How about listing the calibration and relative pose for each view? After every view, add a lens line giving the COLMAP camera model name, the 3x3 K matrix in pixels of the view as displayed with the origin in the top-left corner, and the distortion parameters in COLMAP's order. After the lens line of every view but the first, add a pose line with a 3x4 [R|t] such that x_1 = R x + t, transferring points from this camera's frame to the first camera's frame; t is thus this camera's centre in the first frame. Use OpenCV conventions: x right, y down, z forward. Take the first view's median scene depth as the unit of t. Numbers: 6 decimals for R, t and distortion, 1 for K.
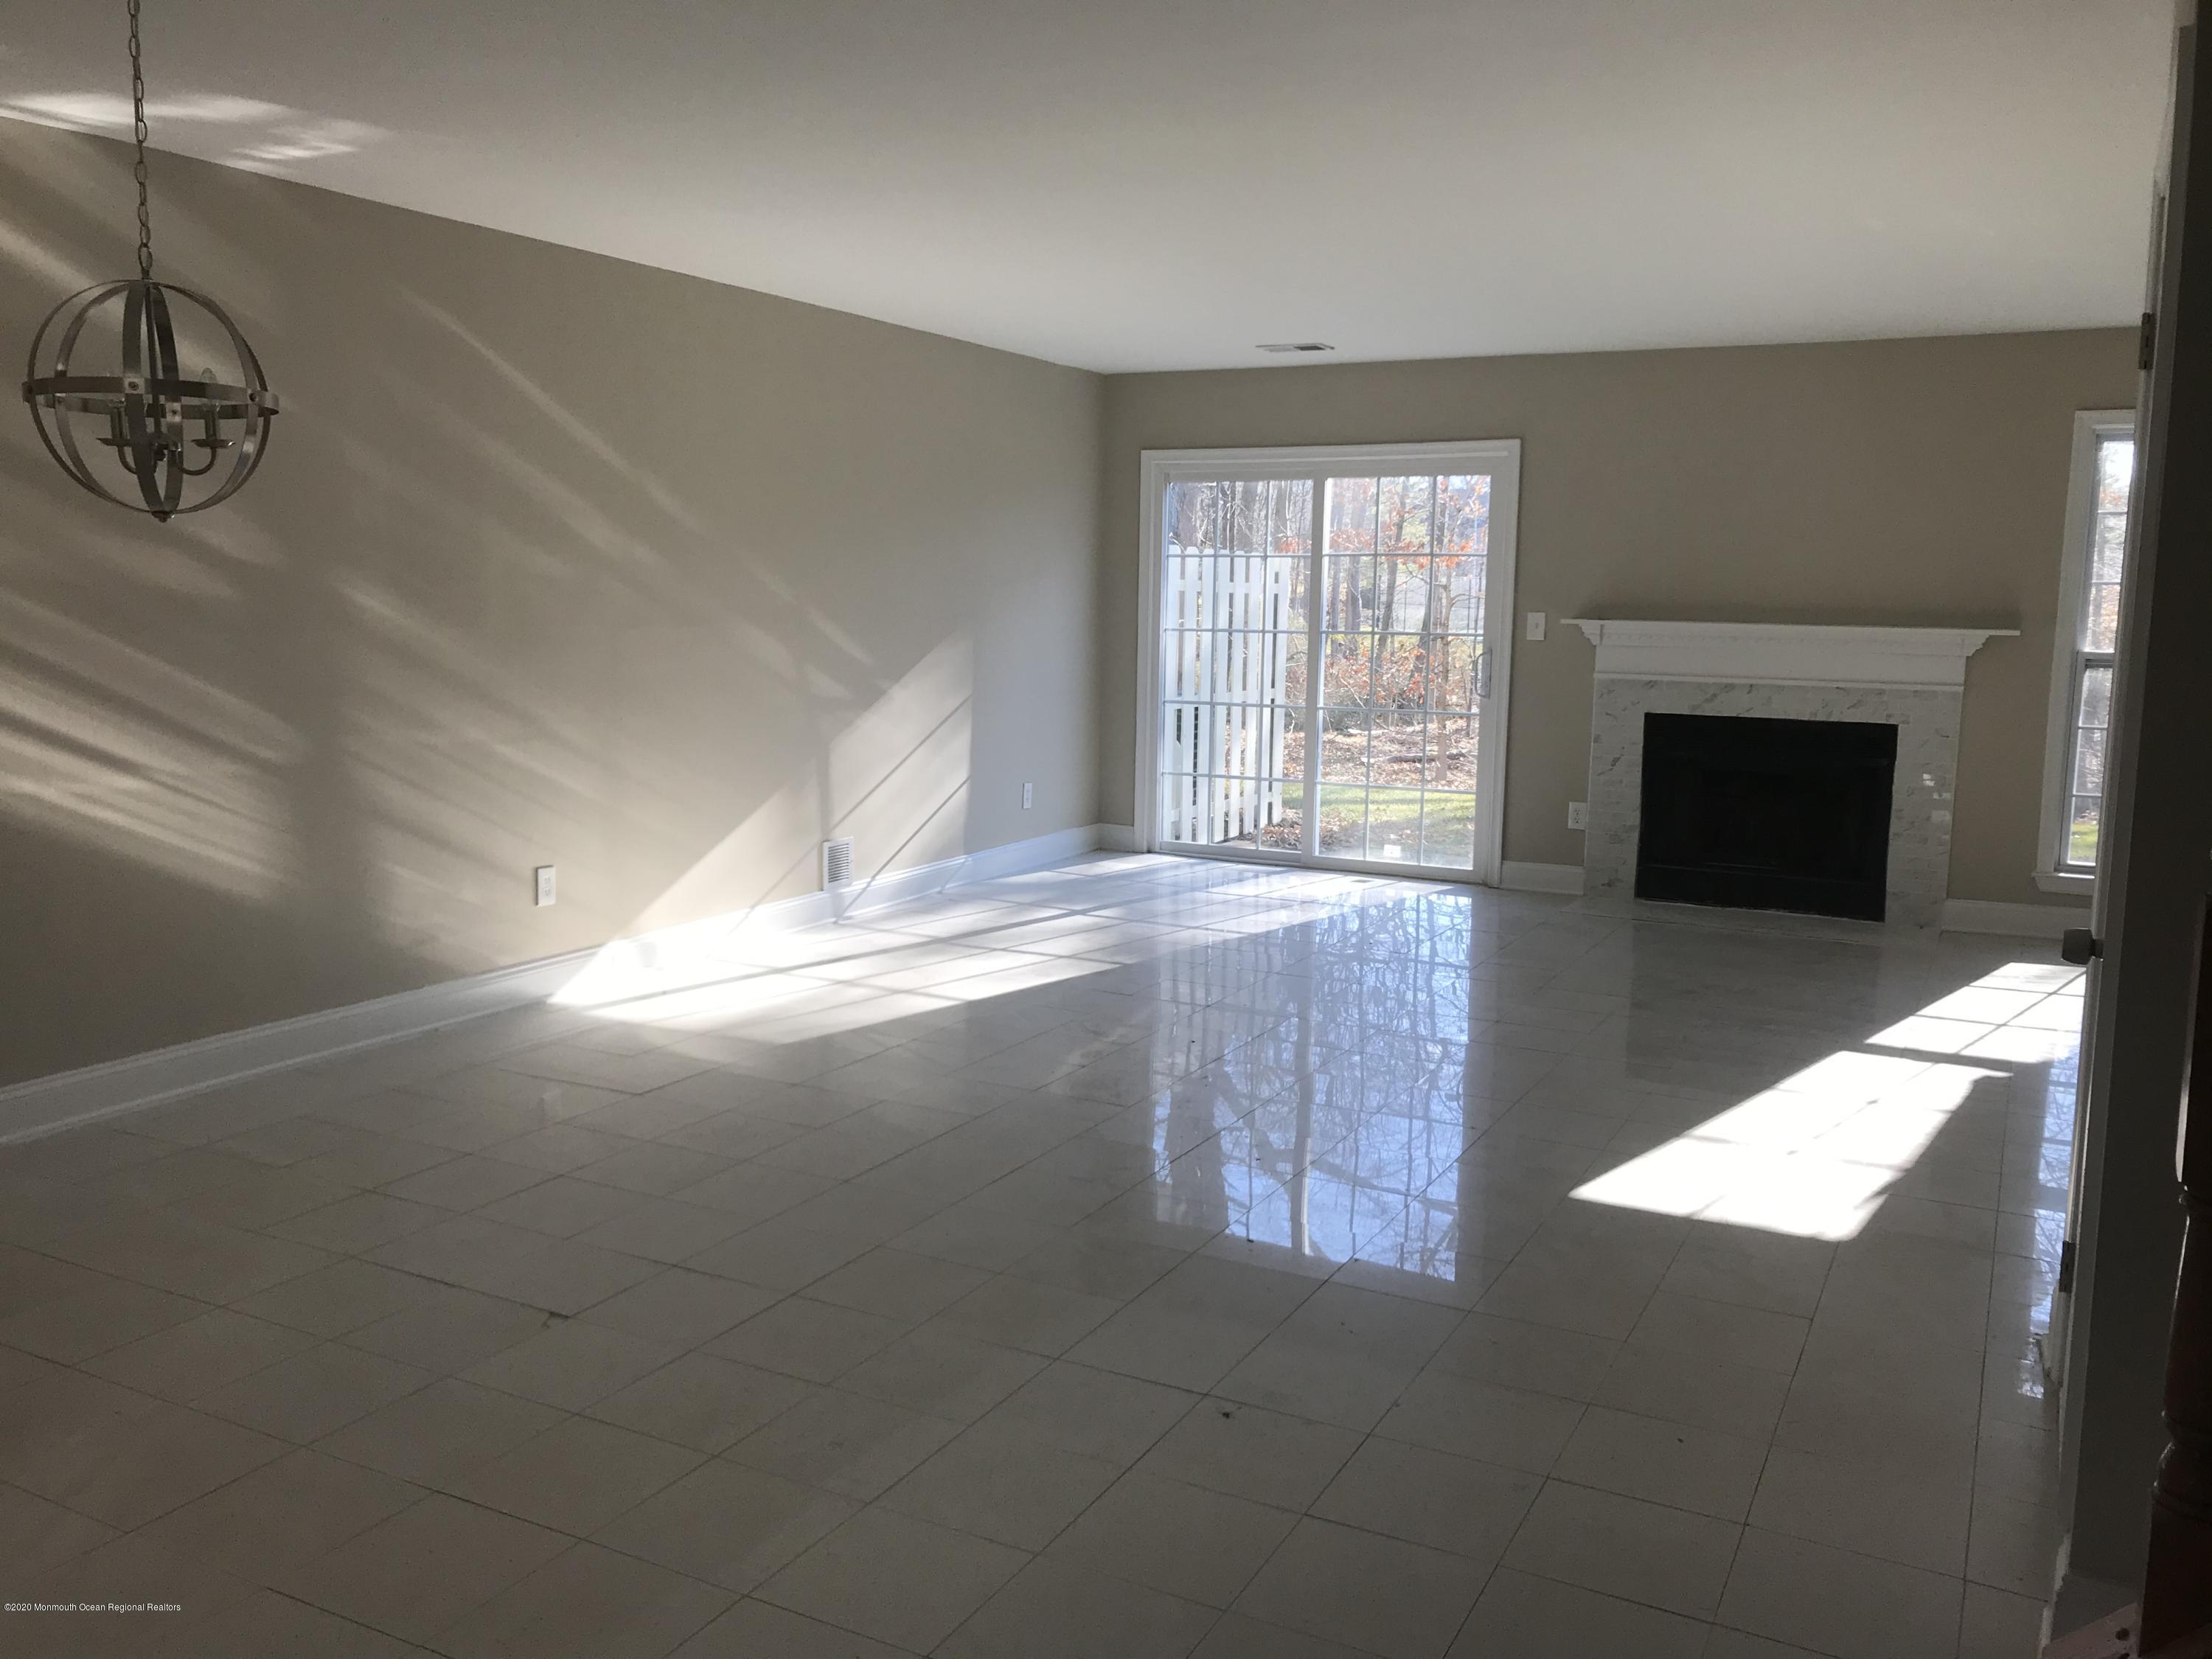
lens RADIAL K [[1825.1, 0, 1108.2], [0, 1825.1, 832.6], [0, 0, 1]] dist [-0.000534, -0.001219]
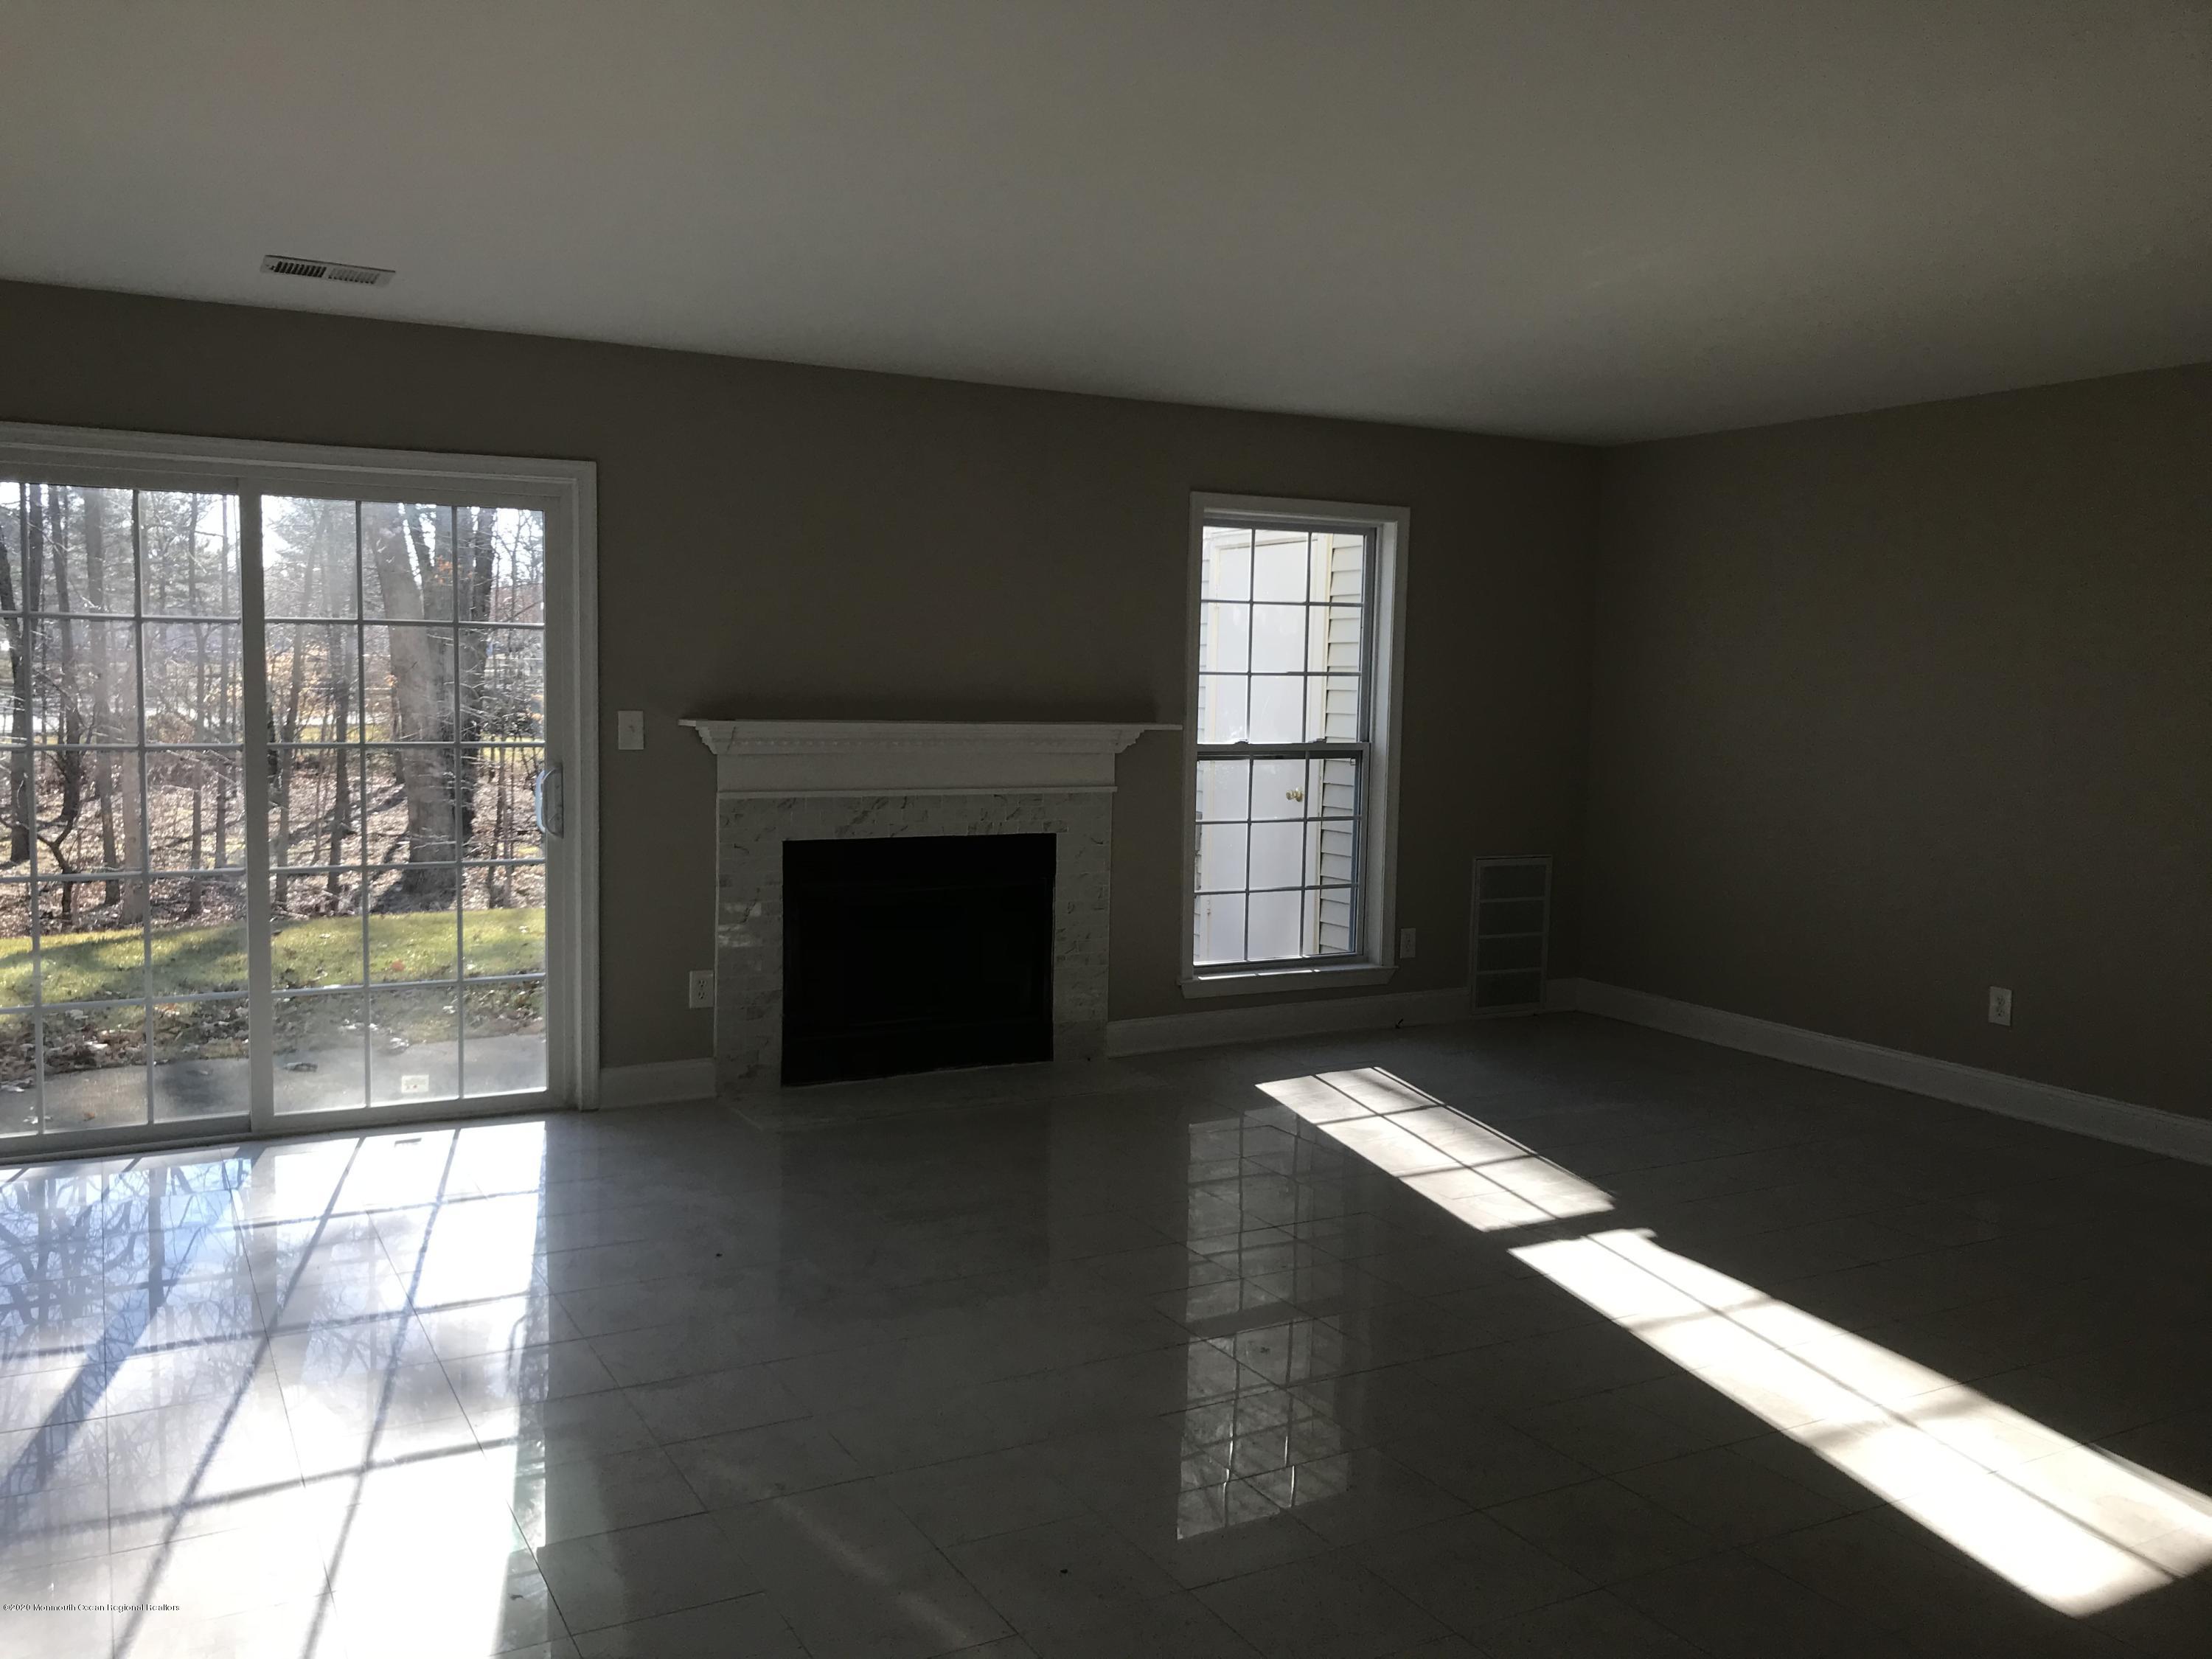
lens RADIAL K [[1825.1, 0, 1106.3], [0, 1825.1, 820.7], [0, 0, 1]] dist [-0.000534, -0.001219]
pose [[0.526642, -0.078894, 0.846418, -0.270395], [0.097979, 0.994682, 0.031751, -0.084271], [-0.844422, 0.066210, 0.531571, 0.481706]]
